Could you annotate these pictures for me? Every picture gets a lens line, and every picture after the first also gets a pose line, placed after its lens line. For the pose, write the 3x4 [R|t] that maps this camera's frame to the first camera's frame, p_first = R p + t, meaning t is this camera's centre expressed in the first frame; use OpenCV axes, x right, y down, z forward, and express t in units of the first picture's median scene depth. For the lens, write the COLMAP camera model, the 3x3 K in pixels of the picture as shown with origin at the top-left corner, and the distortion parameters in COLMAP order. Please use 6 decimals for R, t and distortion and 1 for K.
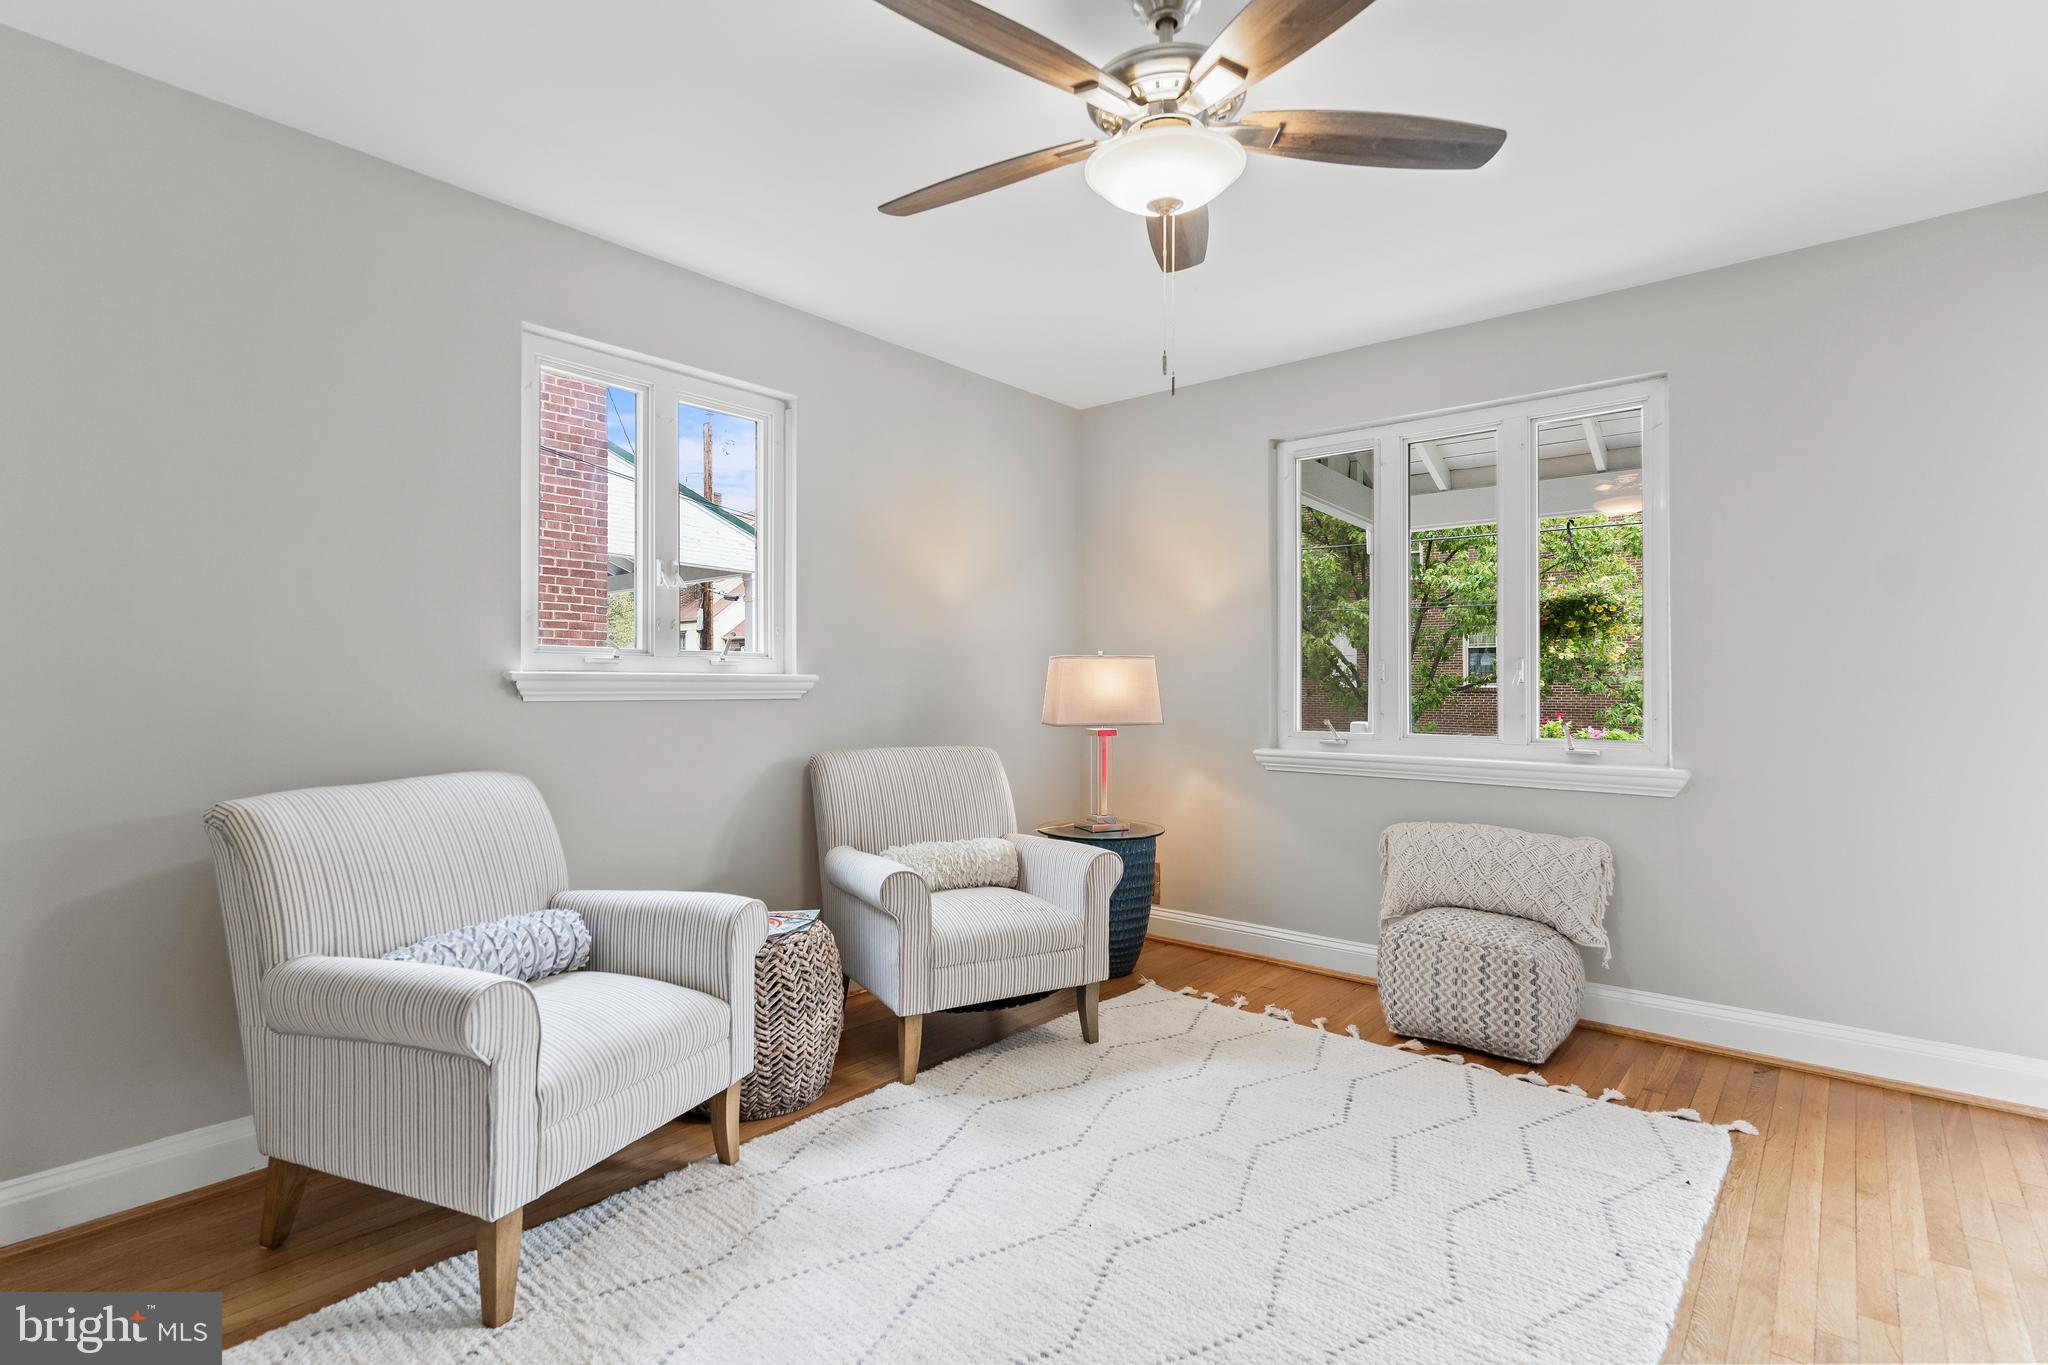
lens RADIAL K [[972.8, 0, 1031.0], [0, 972.8, 680.7], [0, 0, 1]] dist [0.000924, 0.000045]
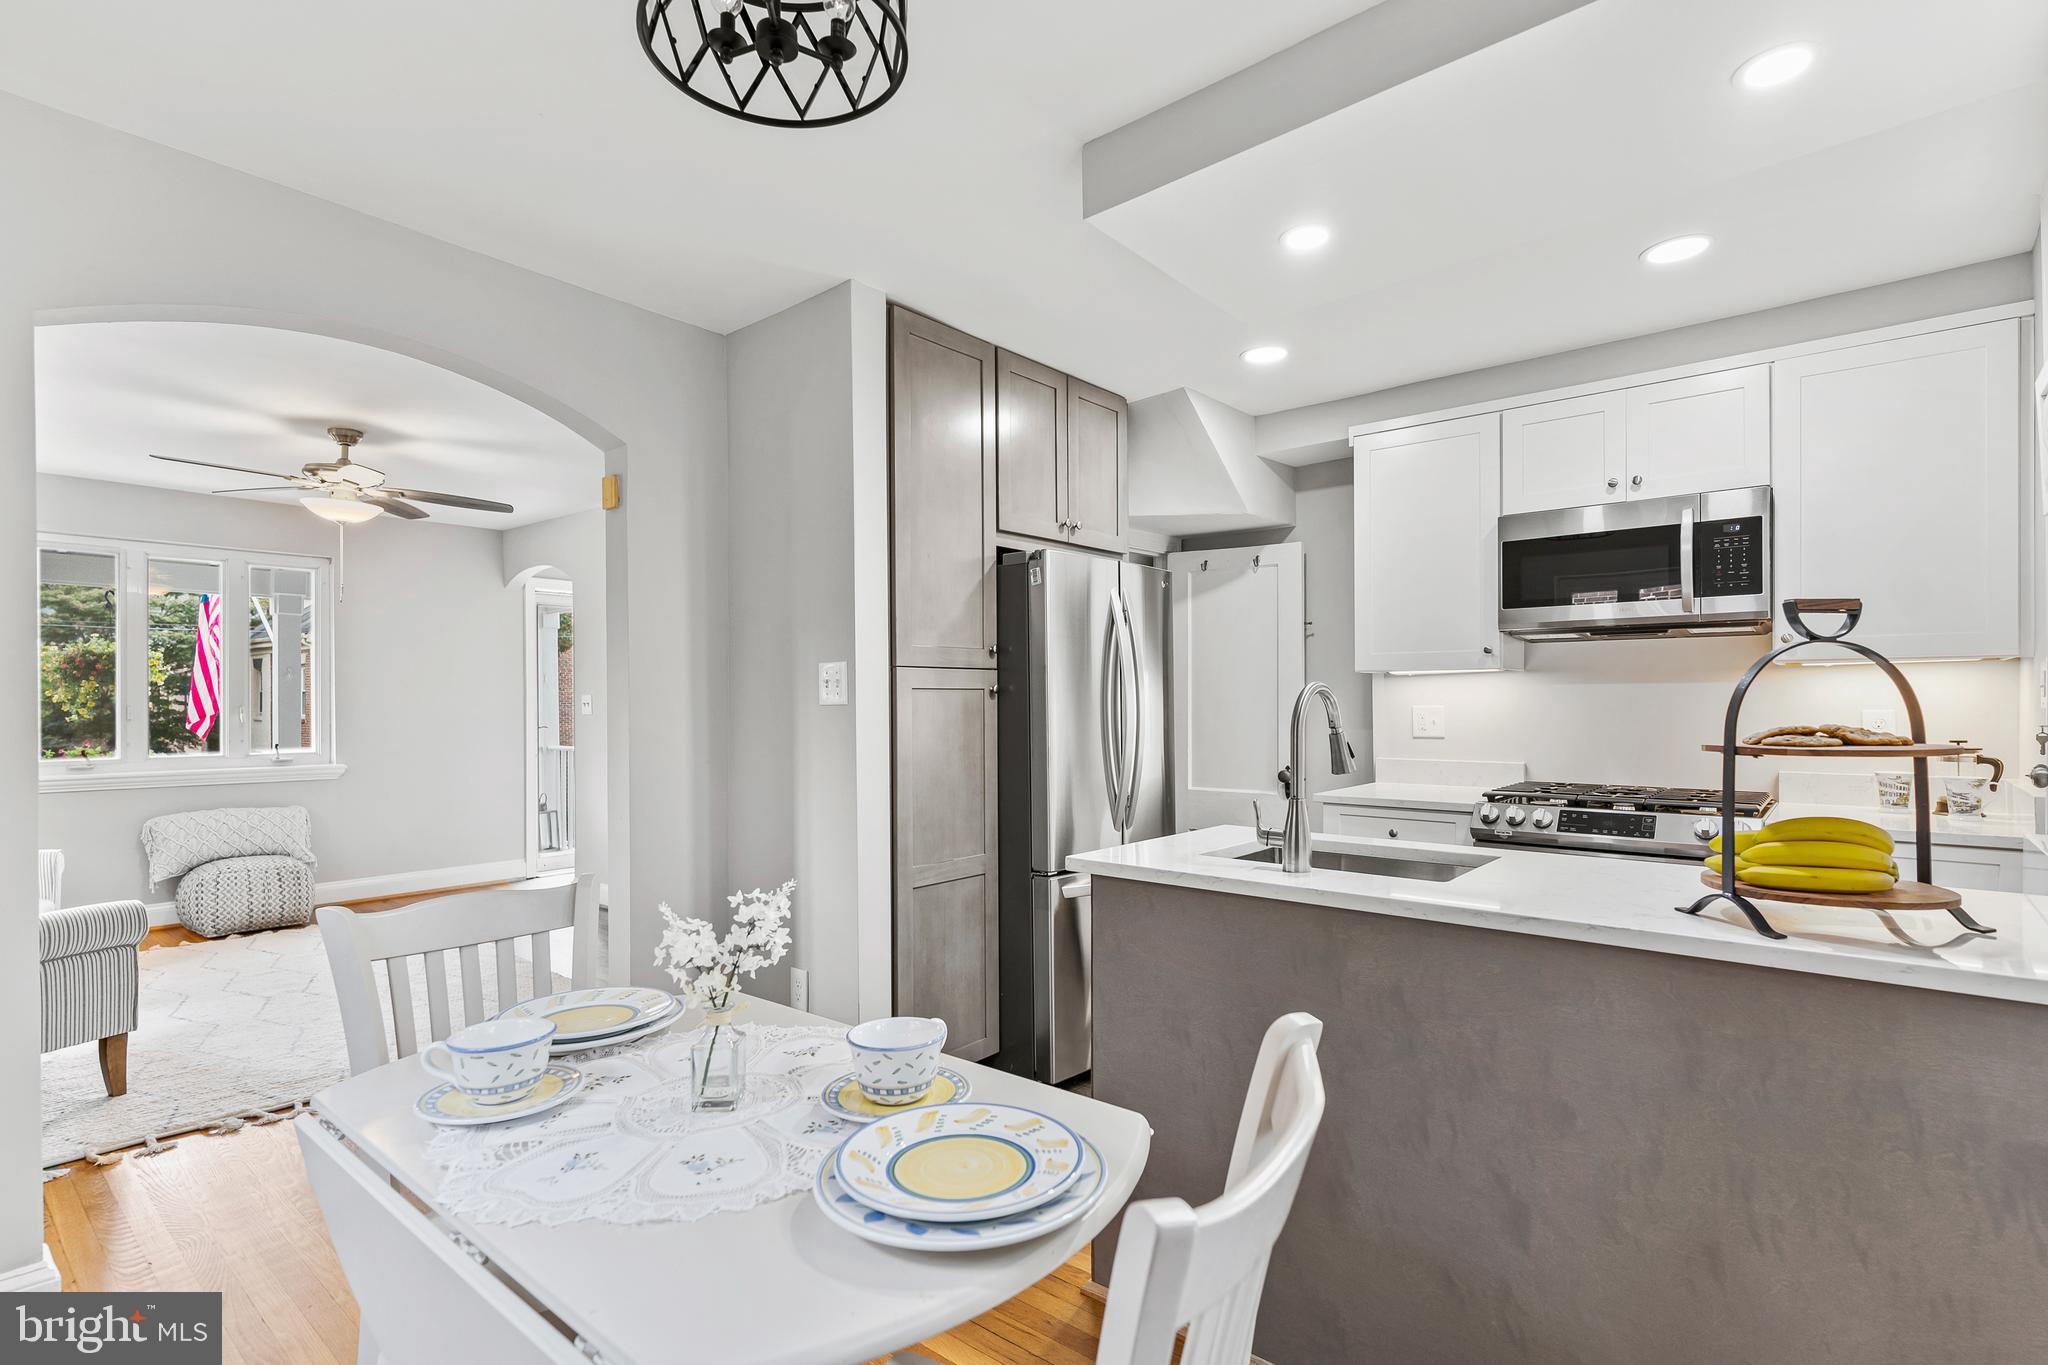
lens RADIAL K [[980.4, 0, 1026.1], [0, 980.4, 694.0], [0, 0, 1]] dist [0.002647, 0.000619]
pose [[-0.001817, 0.005036, 0.999986, -1.339052], [-0.001647, 0.999986, -0.005039, -0.042702], [-0.999997, -0.001656, -0.001808, -0.380973]]
